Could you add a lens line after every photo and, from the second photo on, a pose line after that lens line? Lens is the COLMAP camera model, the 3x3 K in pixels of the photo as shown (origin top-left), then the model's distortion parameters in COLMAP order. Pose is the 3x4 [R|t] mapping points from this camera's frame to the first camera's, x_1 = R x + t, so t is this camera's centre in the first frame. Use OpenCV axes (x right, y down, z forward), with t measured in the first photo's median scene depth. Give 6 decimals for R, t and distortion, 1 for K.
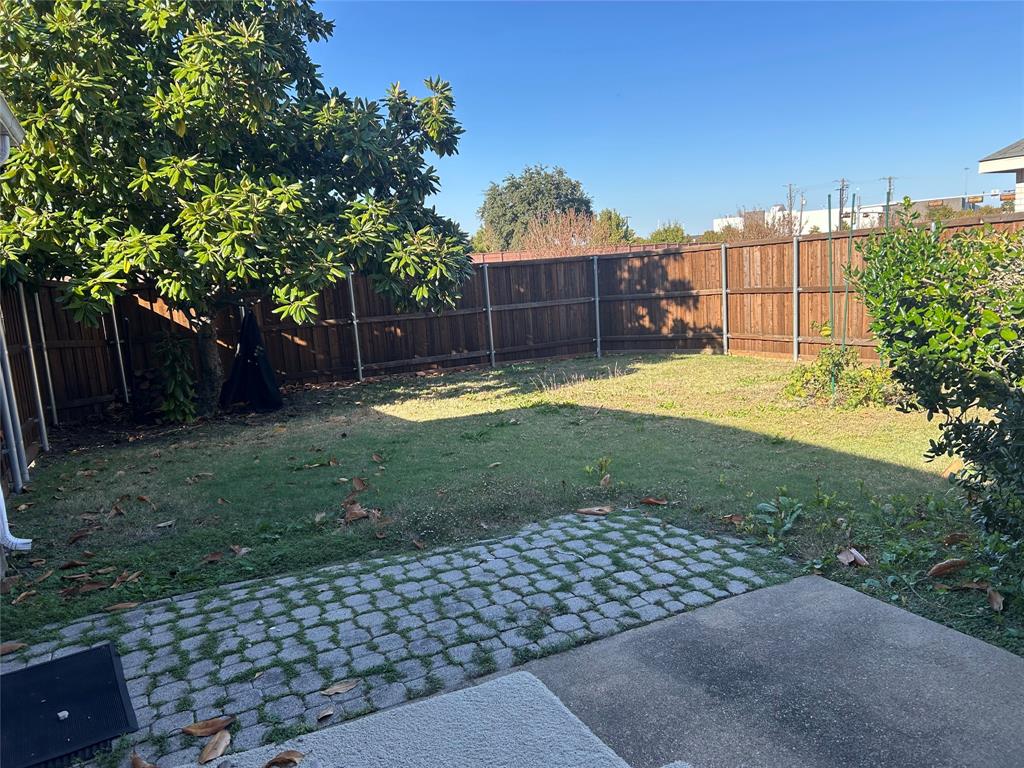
lens RADIAL K [[766.9, 0, 510.7], [0, 766.9, 385.1], [0, 0, 1]] dist [0.057717, -0.056007]
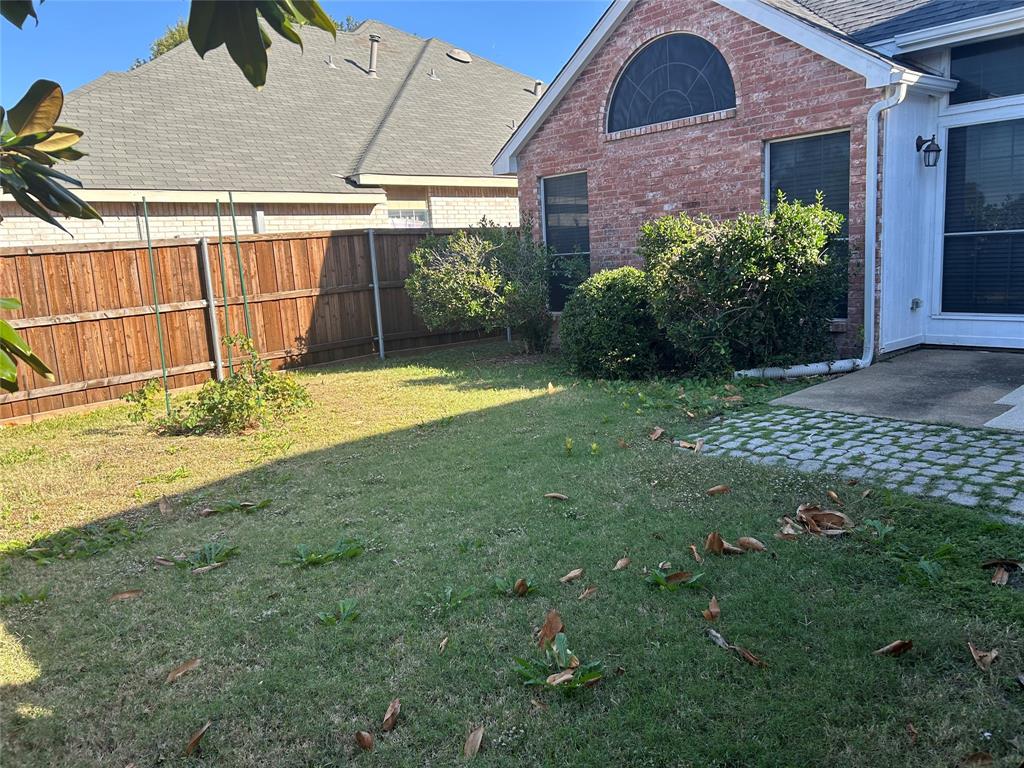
lens RADIAL K [[766.9, 0, 510.7], [0, 766.9, 381.4], [0, 0, 1]] dist [0.057717, -0.056007]
pose [[-0.264936, -0.077536, 0.961144, -1.038712], [0.227058, 0.963718, 0.140332, -0.162762], [-0.937152, 0.255415, -0.237718, 1.805516]]
